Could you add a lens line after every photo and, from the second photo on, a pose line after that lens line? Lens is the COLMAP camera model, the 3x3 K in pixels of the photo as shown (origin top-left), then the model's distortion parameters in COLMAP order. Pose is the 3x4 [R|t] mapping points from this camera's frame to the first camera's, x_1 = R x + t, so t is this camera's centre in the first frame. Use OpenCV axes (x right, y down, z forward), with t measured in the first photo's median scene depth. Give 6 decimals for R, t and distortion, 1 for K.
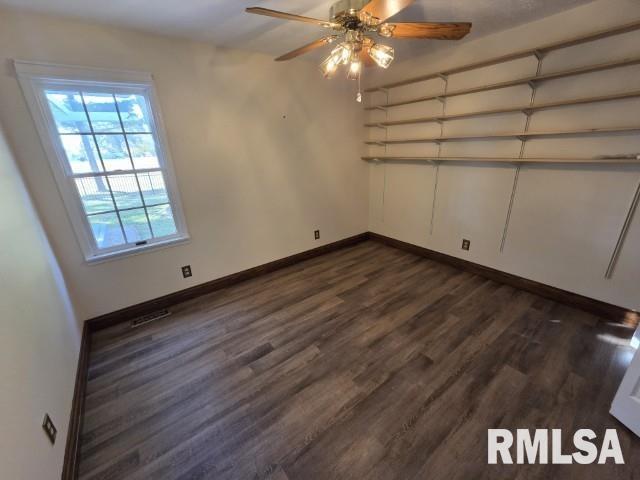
lens RADIAL K [[262.1, 0, 319.6], [0, 262.1, 239.8], [0, 0, 1]] dist [0.000563, -0.000241]
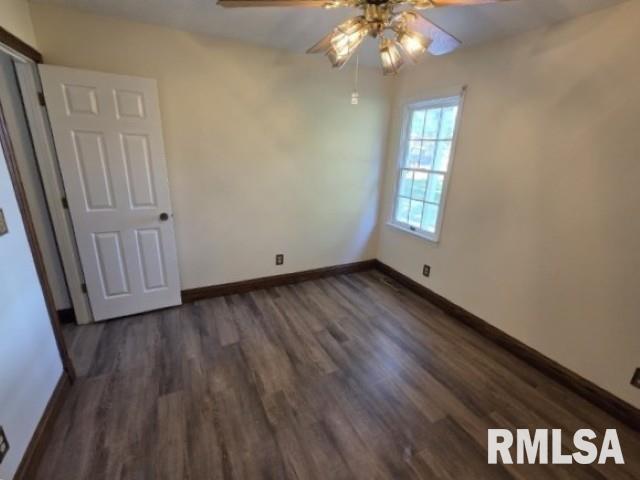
lens RADIAL K [[290.9, 0, 322.5], [0, 290.9, 240.8], [0, 0, 1]] dist [-0.000102, -0.000178]
pose [[-0.180058, 0.333752, -0.925305, 0.758622], [-0.370296, 0.848482, 0.378099, -0.335839], [0.911296, 0.410716, -0.029190, 0.778482]]
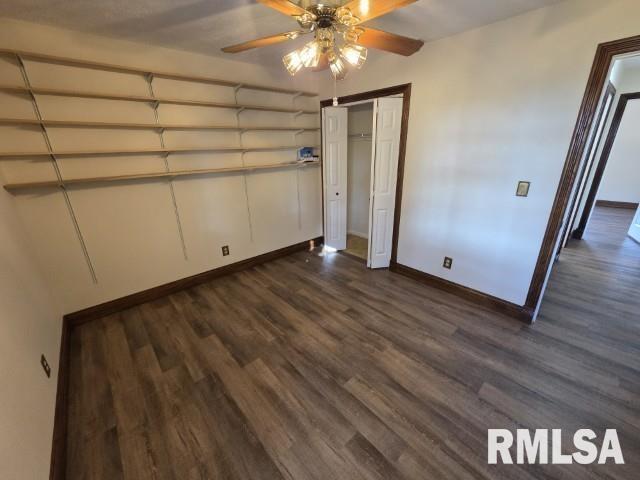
lens RADIAL K [[262.1, 0, 319.6], [0, 262.1, 239.8], [0, 0, 1]] dist [0.000563, -0.000241]
pose [[-0.071016, -0.292866, 0.953513, -0.666687], [0.367534, 0.880986, 0.297963, -0.281369], [-0.927295, 0.371608, 0.045073, 0.843893]]
